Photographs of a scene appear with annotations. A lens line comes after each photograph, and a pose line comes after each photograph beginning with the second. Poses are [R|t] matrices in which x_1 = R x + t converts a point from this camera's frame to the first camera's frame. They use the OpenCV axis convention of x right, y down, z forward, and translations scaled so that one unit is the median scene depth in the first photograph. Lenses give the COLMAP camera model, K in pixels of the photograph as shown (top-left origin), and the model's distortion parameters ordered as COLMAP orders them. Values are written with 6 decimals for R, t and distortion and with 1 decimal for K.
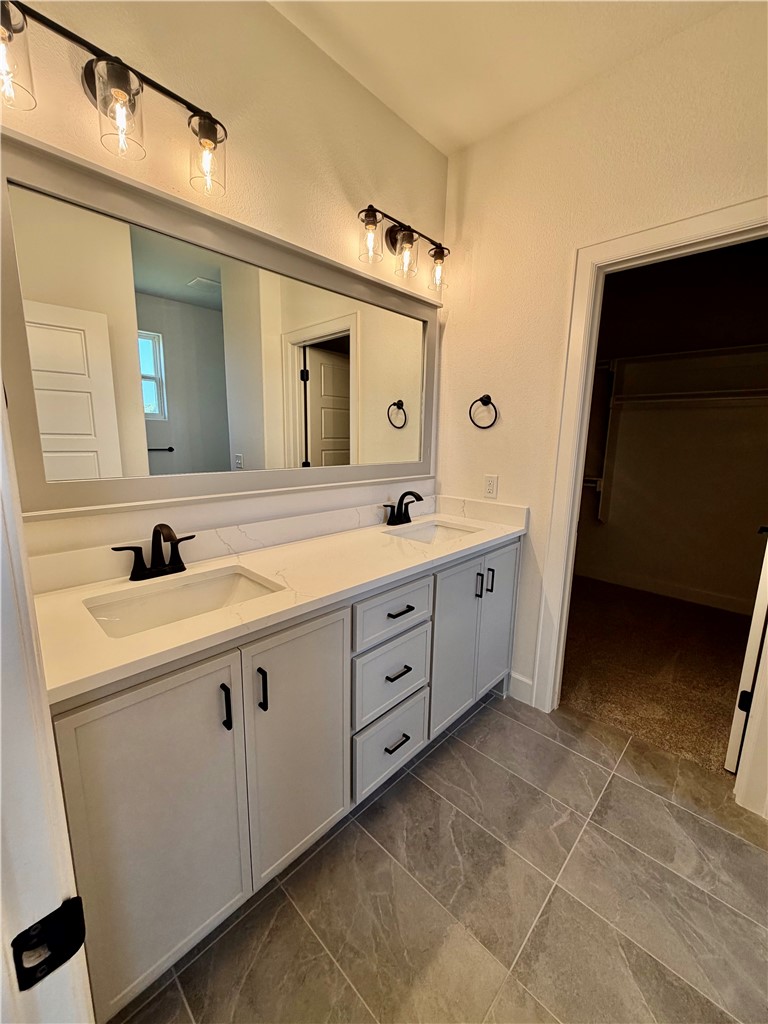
lens RADIAL K [[407.8, 0, 383.4], [0, 407.8, 510.8], [0, 0, 1]] dist [0.001121, -0.000343]
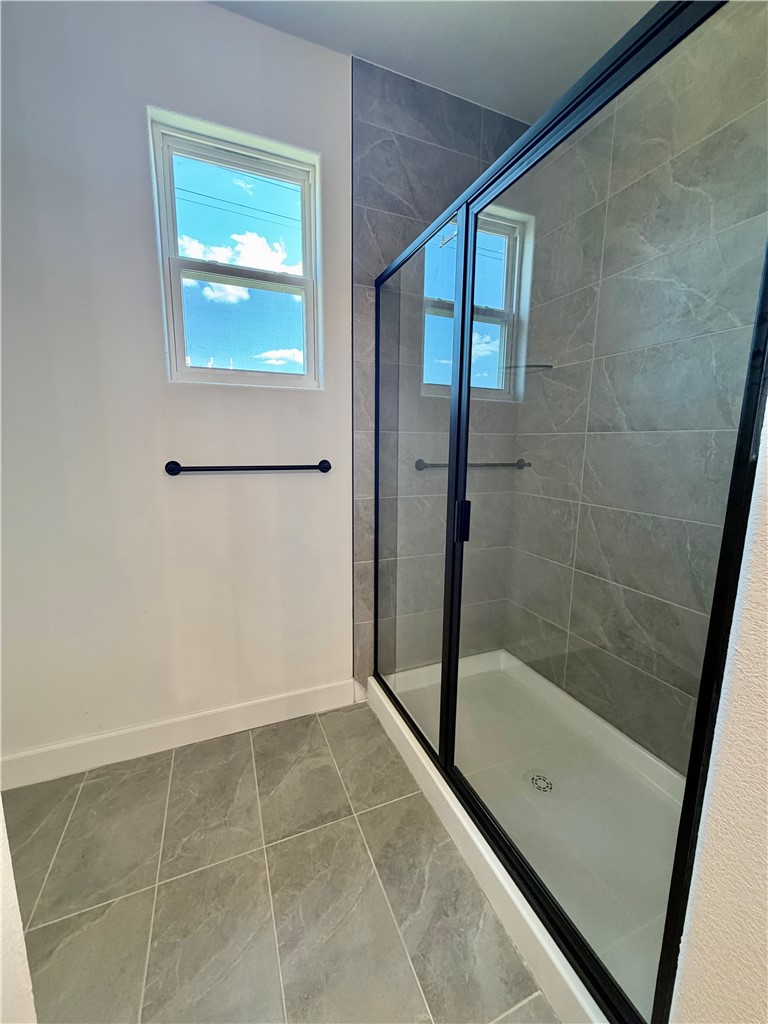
lens RADIAL K [[407.8, 0, 384.9], [0, 407.8, 510.4], [0, 0, 1]] dist [0.001121, -0.000343]
pose [[-0.917356, -0.089938, 0.387774, -0.009232], [0.047781, 0.942220, 0.331569, -0.214527], [-0.395189, 0.322696, -0.860054, 1.542071]]
